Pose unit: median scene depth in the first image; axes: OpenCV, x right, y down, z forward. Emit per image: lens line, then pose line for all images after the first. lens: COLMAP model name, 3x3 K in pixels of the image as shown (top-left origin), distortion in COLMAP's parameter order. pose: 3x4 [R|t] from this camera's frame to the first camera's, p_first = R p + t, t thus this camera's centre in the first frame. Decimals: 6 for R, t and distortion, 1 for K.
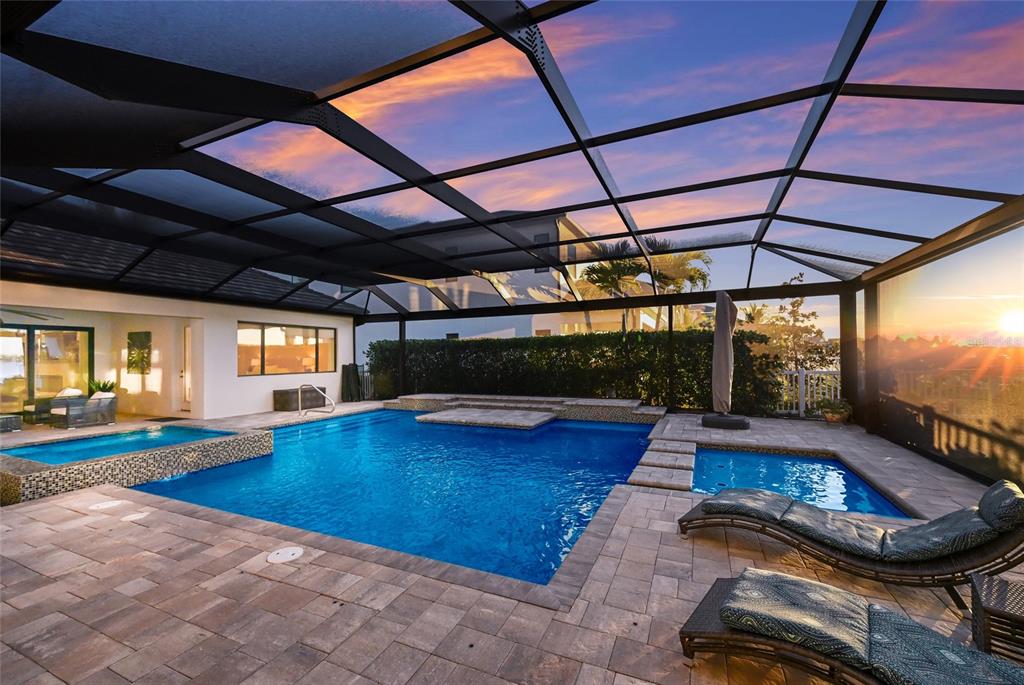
lens RADIAL K [[407.0, 0, 512.0], [0, 407.0, 342.5], [0, 0, 1]] dist [0.001513, 0.000085]
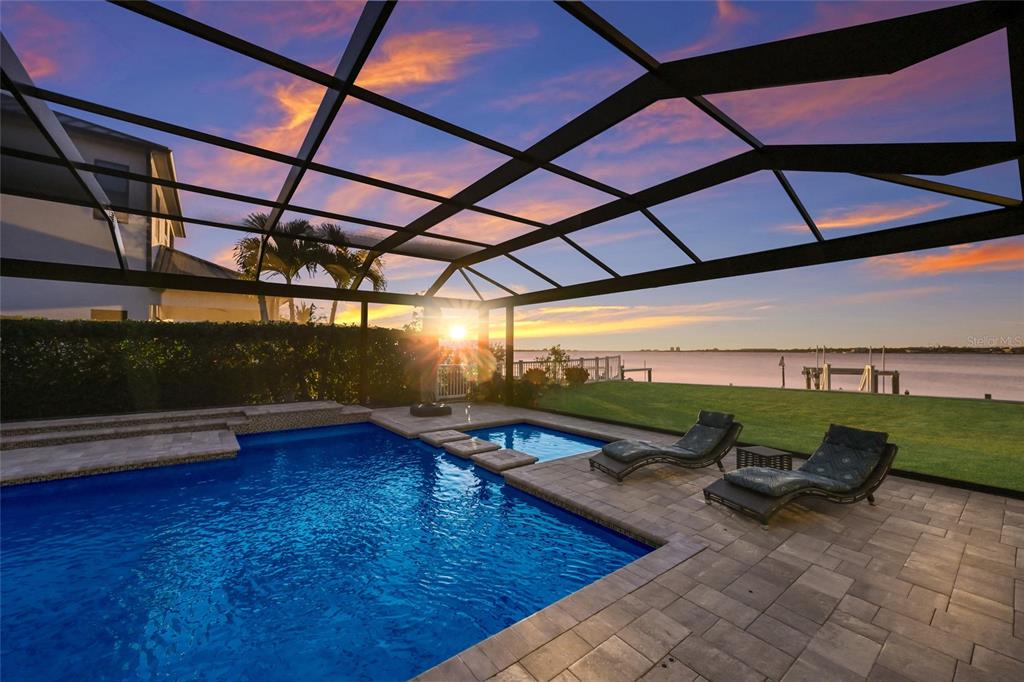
lens RADIAL K [[400.0, 0, 512.0], [0, 400.0, 341.0], [0, 0, 1]] dist [0.001843, 0.000154]
pose [[0.465402, 0.032710, 0.884495, -0.311985], [-0.037053, 0.999161, -0.017453, 0.008338], [-0.884324, -0.024651, 0.466223, 0.223384]]
